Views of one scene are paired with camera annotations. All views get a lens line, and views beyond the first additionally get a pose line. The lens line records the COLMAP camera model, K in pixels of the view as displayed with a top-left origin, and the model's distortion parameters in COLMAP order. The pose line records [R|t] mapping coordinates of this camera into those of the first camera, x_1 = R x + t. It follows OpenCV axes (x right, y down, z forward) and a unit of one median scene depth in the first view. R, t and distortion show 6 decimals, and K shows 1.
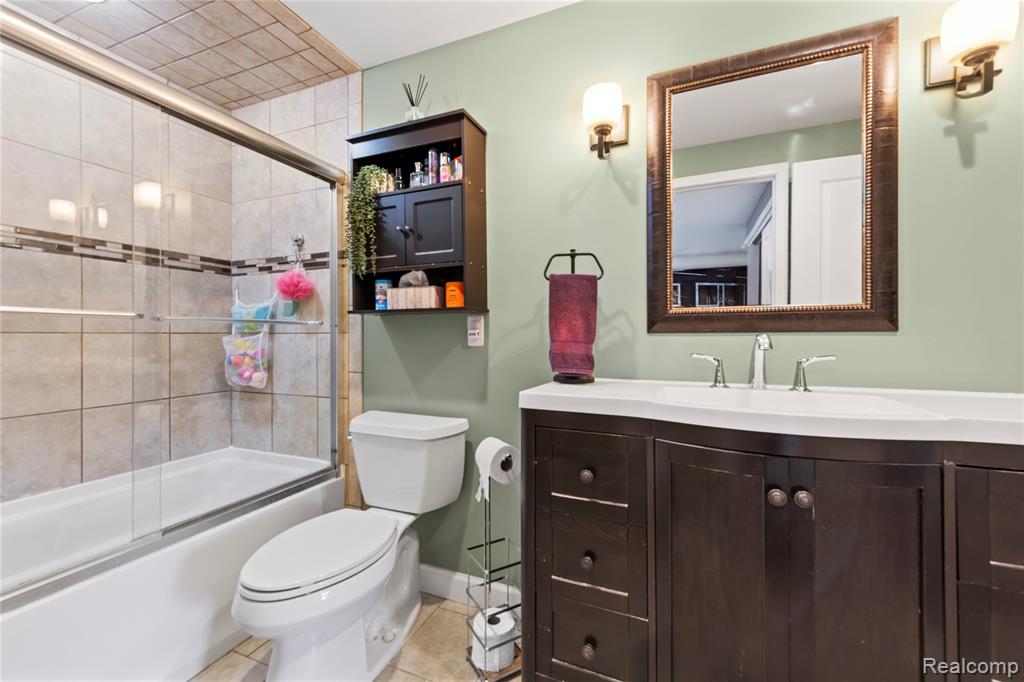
lens RADIAL K [[421.4, 0, 511.7], [0, 421.4, 333.6], [0, 0, 1]] dist [0.015881, -0.003515]
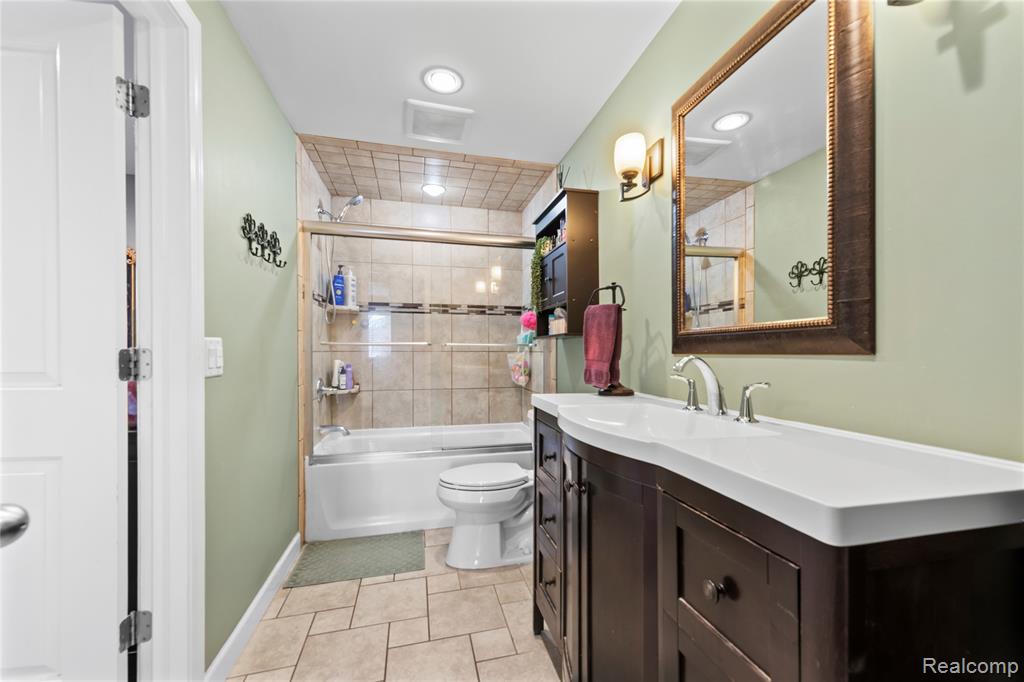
lens RADIAL K [[421.4, 0, 517.2], [0, 421.4, 350.9], [0, 0, 1]] dist [0.015881, -0.003515]
pose [[0.588060, 0.001408, -0.808816, 0.828469], [0.001873, 0.999993, 0.003103, -0.010732], [0.808815, -0.003340, 0.588053, 0.074395]]
